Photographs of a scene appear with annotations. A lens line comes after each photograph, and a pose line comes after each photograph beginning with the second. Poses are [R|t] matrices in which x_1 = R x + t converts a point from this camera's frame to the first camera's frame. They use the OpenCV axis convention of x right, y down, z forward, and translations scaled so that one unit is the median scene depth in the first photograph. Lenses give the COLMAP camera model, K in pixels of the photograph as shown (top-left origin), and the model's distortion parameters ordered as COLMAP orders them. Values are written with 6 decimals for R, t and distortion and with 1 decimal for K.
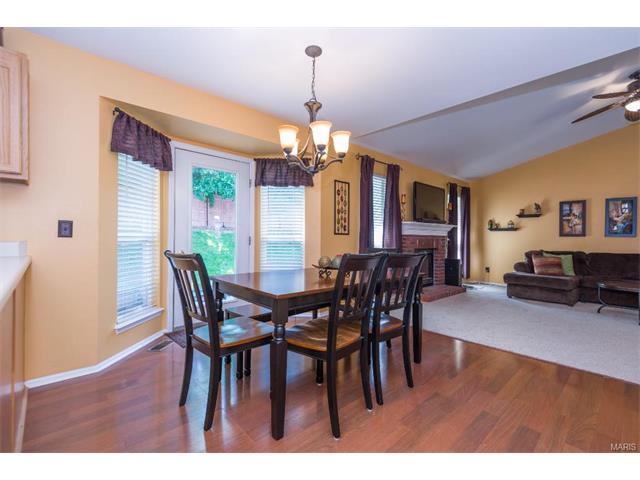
lens RADIAL K [[298.1, 0, 333.5], [0, 298.1, 237.8], [0, 0, 1]] dist [0.026263, -0.012443]
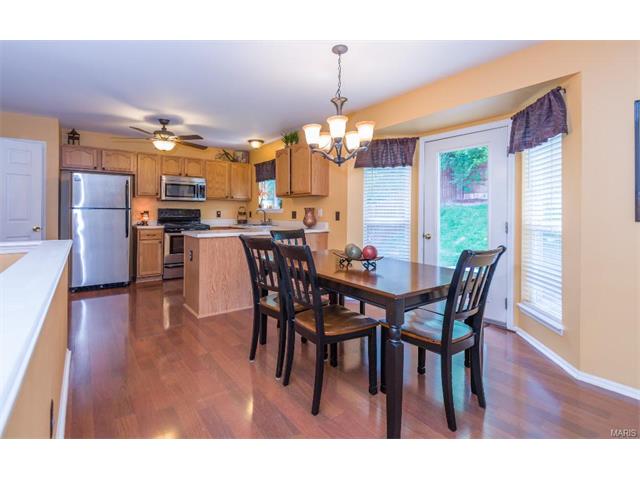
lens RADIAL K [[298.1, 0, 300.0], [0, 298.1, 210.9], [0, 0, 1]] dist [0.026263, -0.012443]
pose [[-0.159730, -0.014441, -0.987055, 0.409844], [-0.003513, 0.999895, -0.014060, -0.013811], [0.987154, 0.001222, -0.159764, 0.439404]]
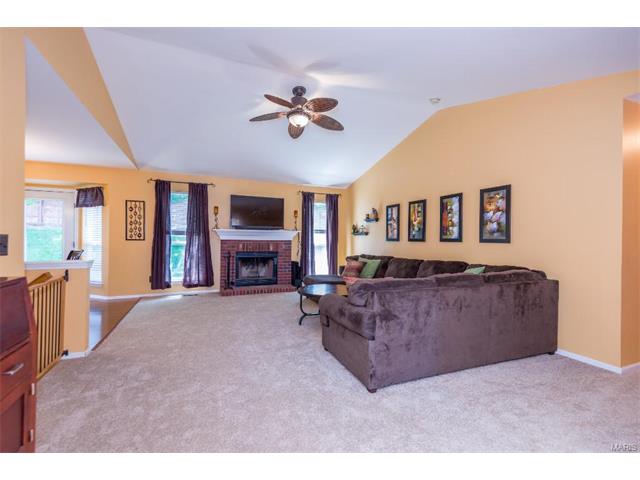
lens RADIAL K [[298.1, 0, 333.2], [0, 298.1, 238.9], [0, 0, 1]] dist [0.026263, -0.012443]
pose [[0.938493, -0.002484, -0.345291, 1.052166], [0.001231, 0.999992, -0.003850, -0.008727], [0.345297, 0.003188, 0.938488, 0.028783]]
